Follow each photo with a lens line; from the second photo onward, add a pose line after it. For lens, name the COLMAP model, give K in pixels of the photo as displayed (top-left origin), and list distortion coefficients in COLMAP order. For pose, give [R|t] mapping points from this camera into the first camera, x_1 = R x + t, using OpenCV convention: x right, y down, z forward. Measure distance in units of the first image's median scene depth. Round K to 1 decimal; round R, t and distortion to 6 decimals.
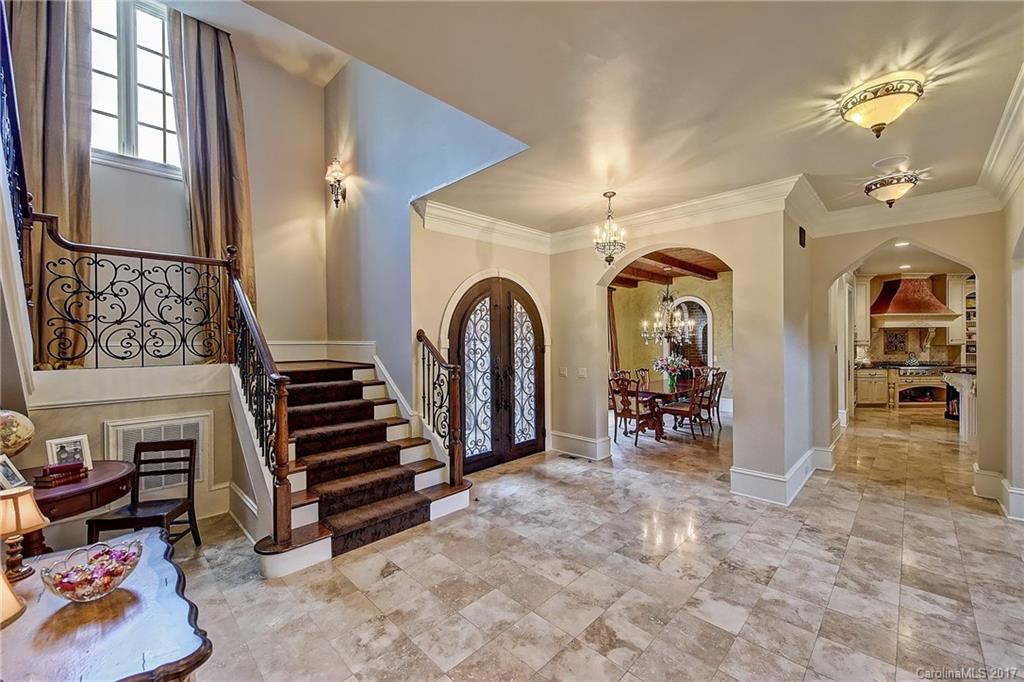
lens RADIAL K [[405.9, 0, 514.0], [0, 405.9, 341.6], [0, 0, 1]] dist [-0.001995, -0.000372]
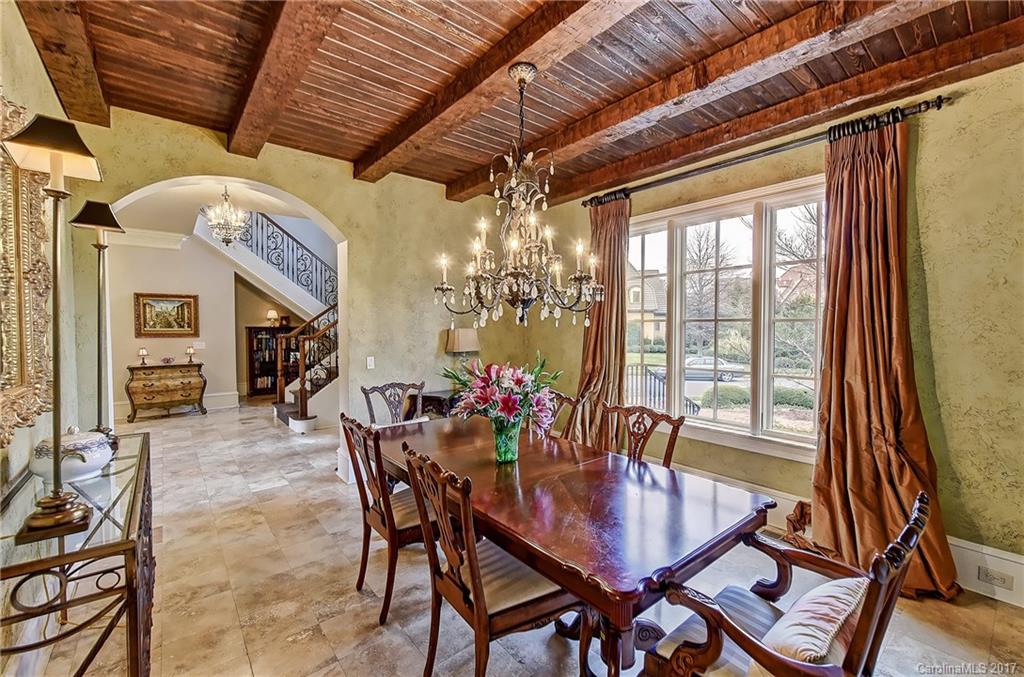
lens RADIAL K [[422.7, 0, 507.5], [0, 422.7, 337.6], [0, 0, 1]] dist [-0.001778, -0.000694]
pose [[-0.108338, 0.034687, -0.993509, 1.044785], [-0.002516, 0.999378, 0.035166, 0.007268], [0.994111, 0.006309, -0.108183, 1.538339]]
